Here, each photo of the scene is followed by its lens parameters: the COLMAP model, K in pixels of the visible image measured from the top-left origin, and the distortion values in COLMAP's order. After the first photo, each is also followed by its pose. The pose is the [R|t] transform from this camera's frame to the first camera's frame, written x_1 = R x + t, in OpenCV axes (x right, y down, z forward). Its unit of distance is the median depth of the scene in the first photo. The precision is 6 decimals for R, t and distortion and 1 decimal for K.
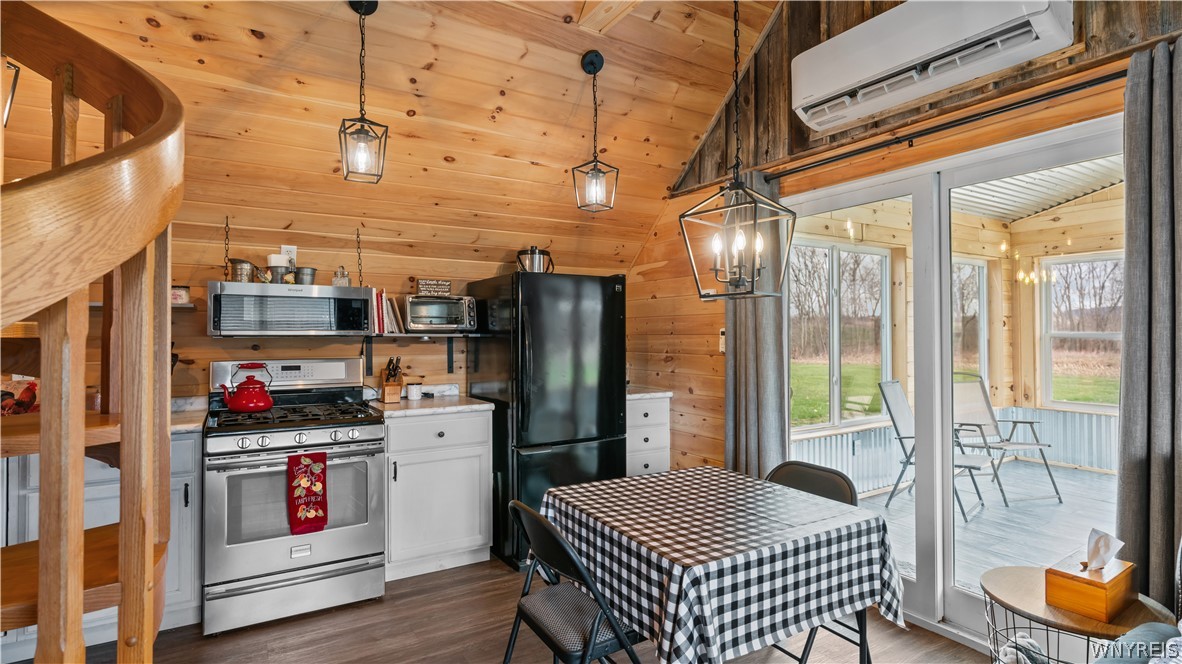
lens RADIAL K [[612.0, 0, 591.2], [0, 612.0, 330.5], [0, 0, 1]] dist [-0.021522, 0.005383]
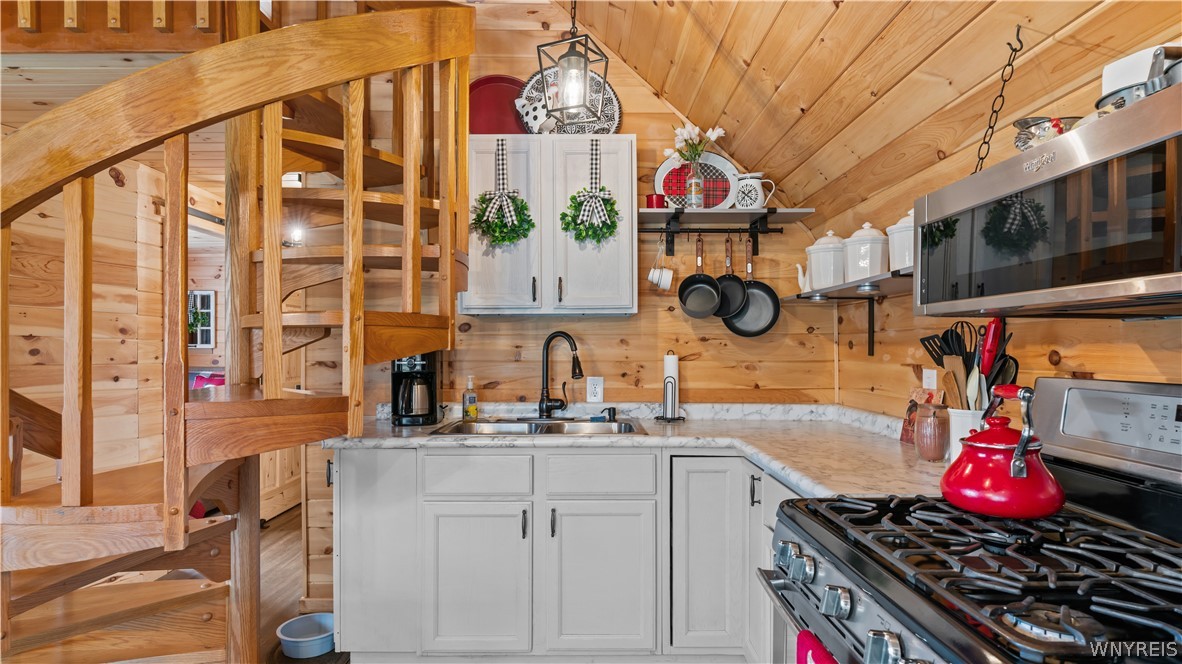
lens RADIAL K [[612.0, 0, 586.6], [0, 612.0, 335.4], [0, 0, 1]] dist [-0.021522, 0.005383]
pose [[-0.537435, -0.014204, -0.843186, -0.092836], [0.008487, 0.999716, -0.022250, 0.027699], [0.843262, -0.019114, -0.537162, 0.928245]]
